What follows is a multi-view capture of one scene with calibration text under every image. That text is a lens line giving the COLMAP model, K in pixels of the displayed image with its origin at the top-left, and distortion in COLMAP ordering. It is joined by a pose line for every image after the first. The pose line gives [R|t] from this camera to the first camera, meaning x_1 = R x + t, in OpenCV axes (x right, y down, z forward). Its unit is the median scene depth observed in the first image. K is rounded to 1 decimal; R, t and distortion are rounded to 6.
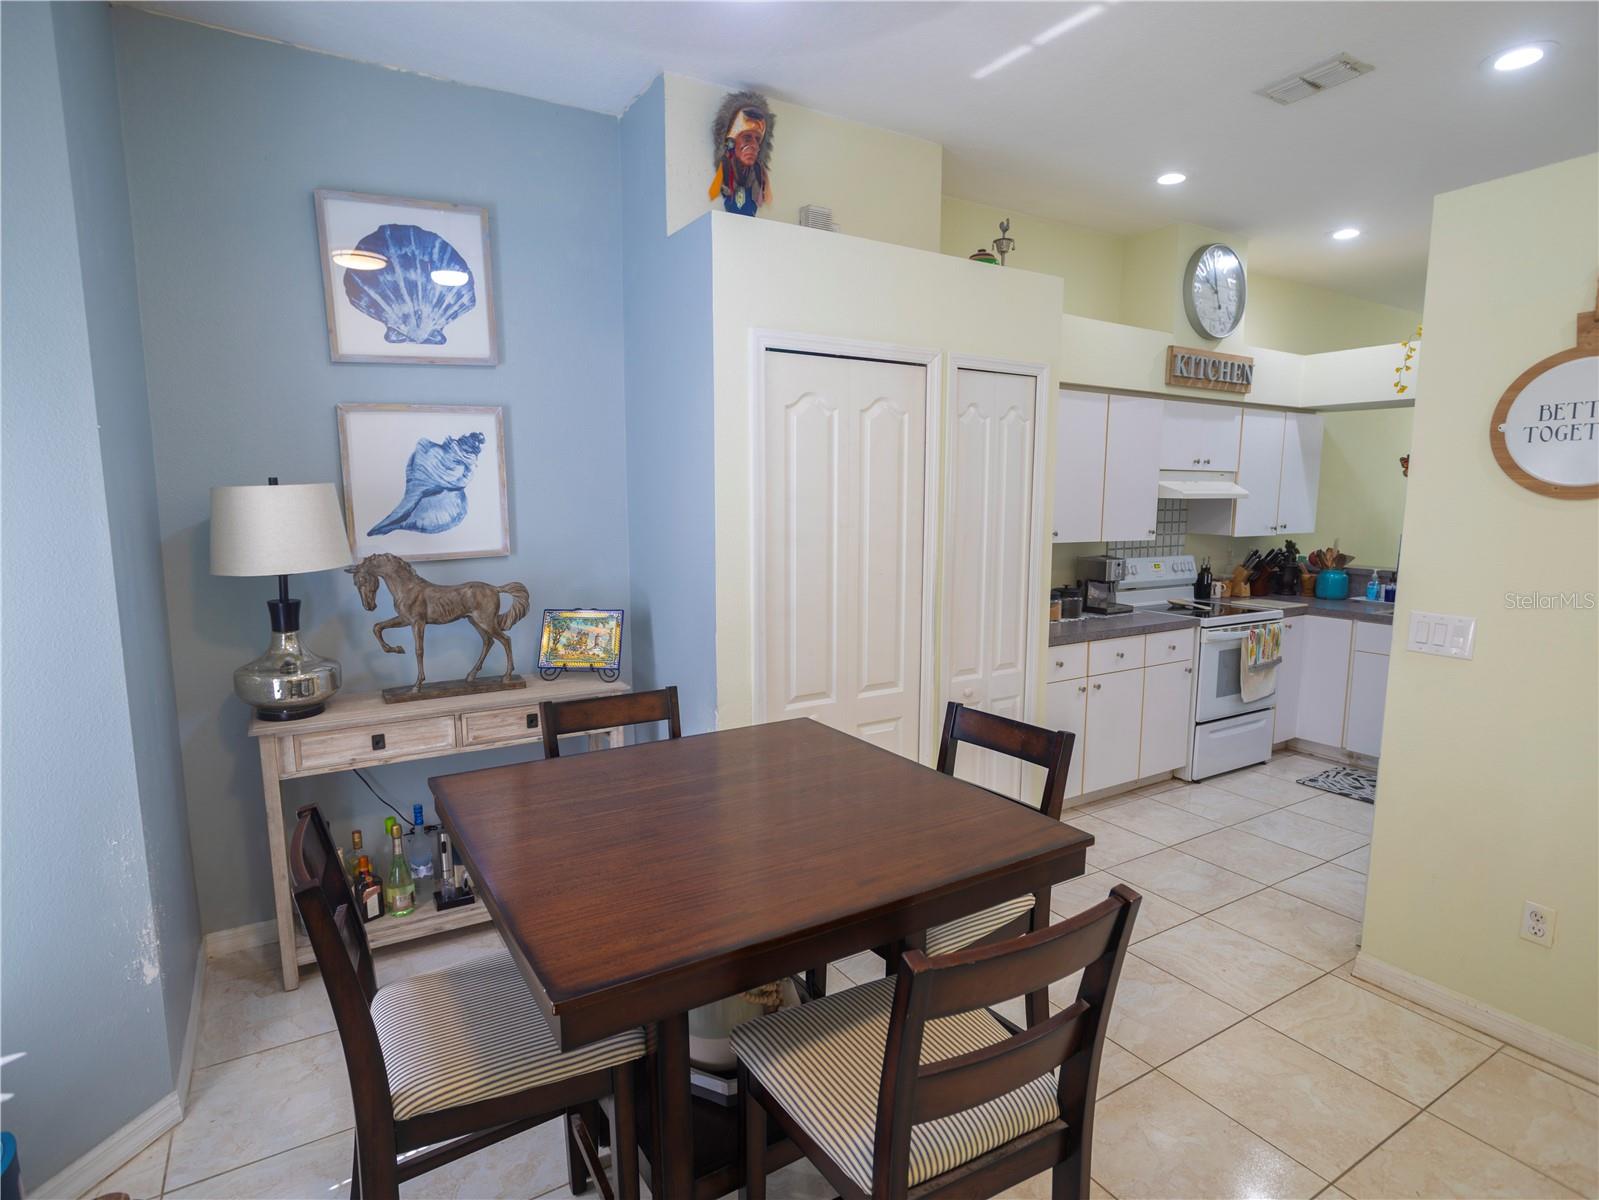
lens RADIAL K [[846.6, 0, 790.1], [0, 846.6, 603.7], [0, 0, 1]] dist [-0.028897, 0.001610]
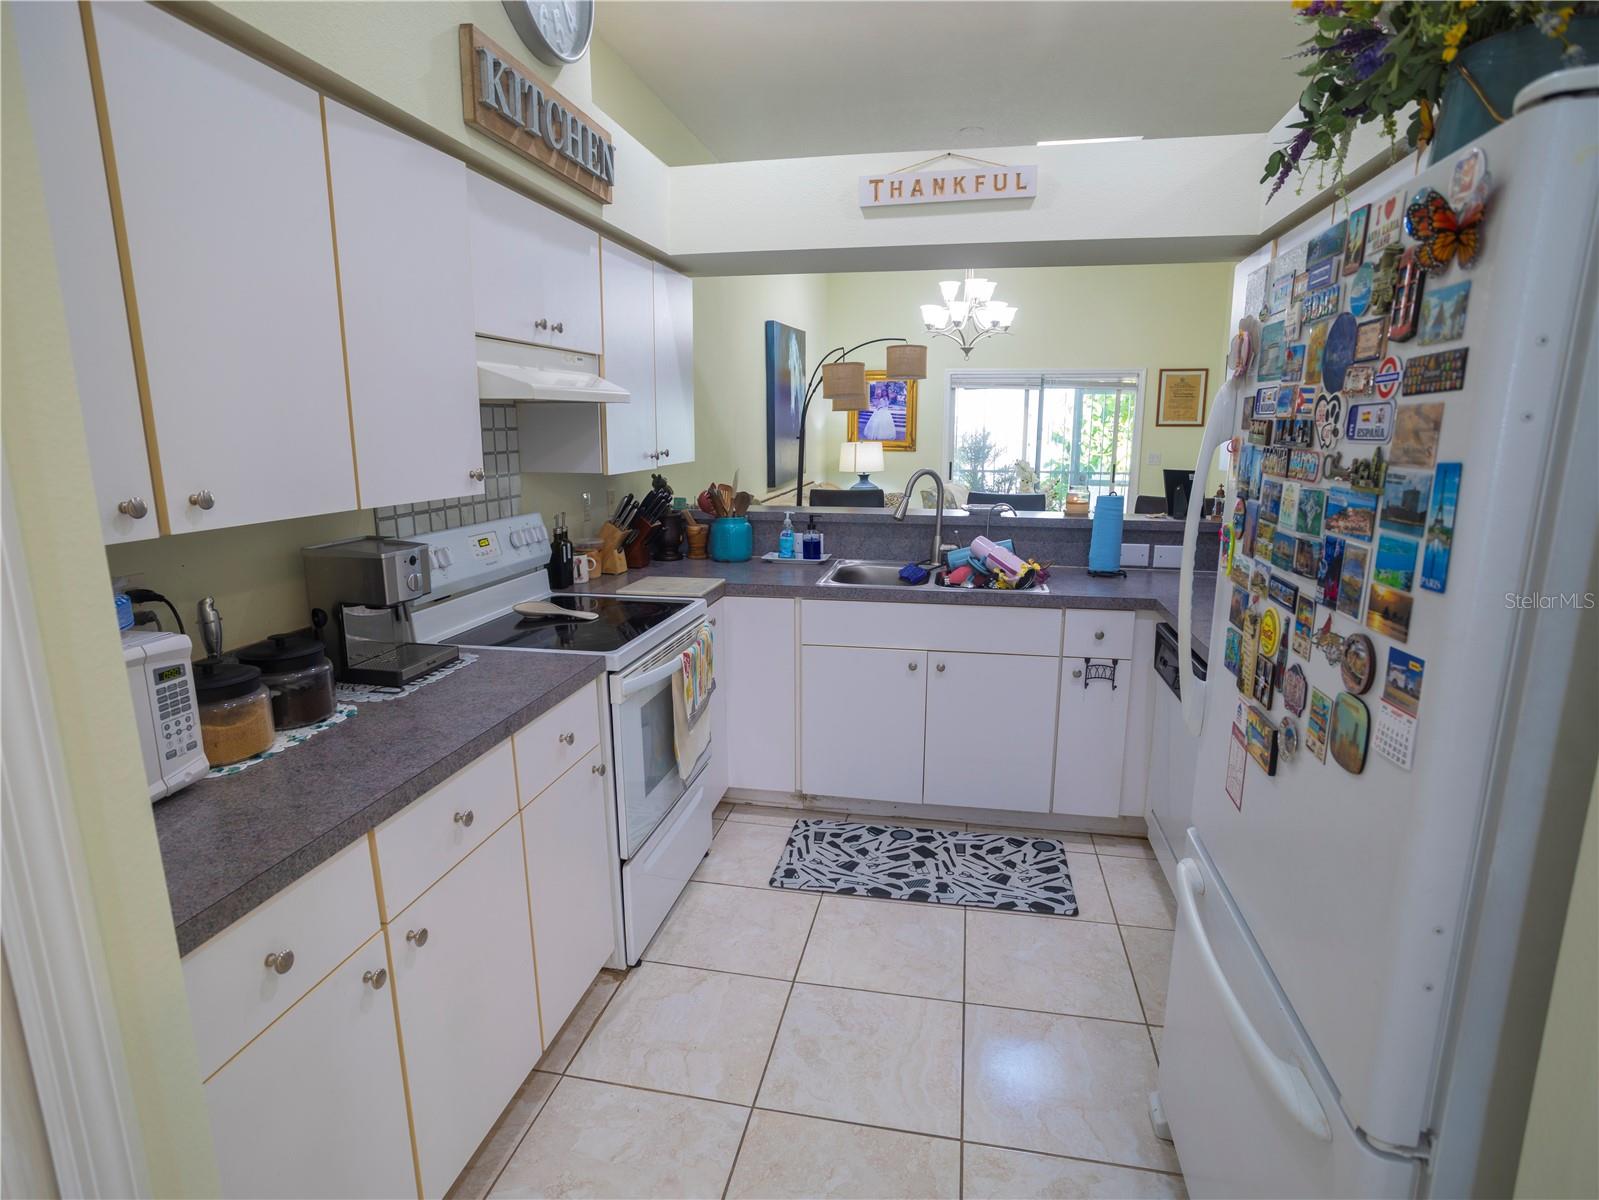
lens RADIAL K [[846.6, 0, 792.3], [0, 846.6, 603.3], [0, 0, 1]] dist [-0.028897, 0.001610]
pose [[0.676786, -0.155762, 0.719513, 0.205151], [0.100111, 0.987754, 0.119665, -0.053428], [-0.729341, -0.008957, 0.684092, 0.553266]]
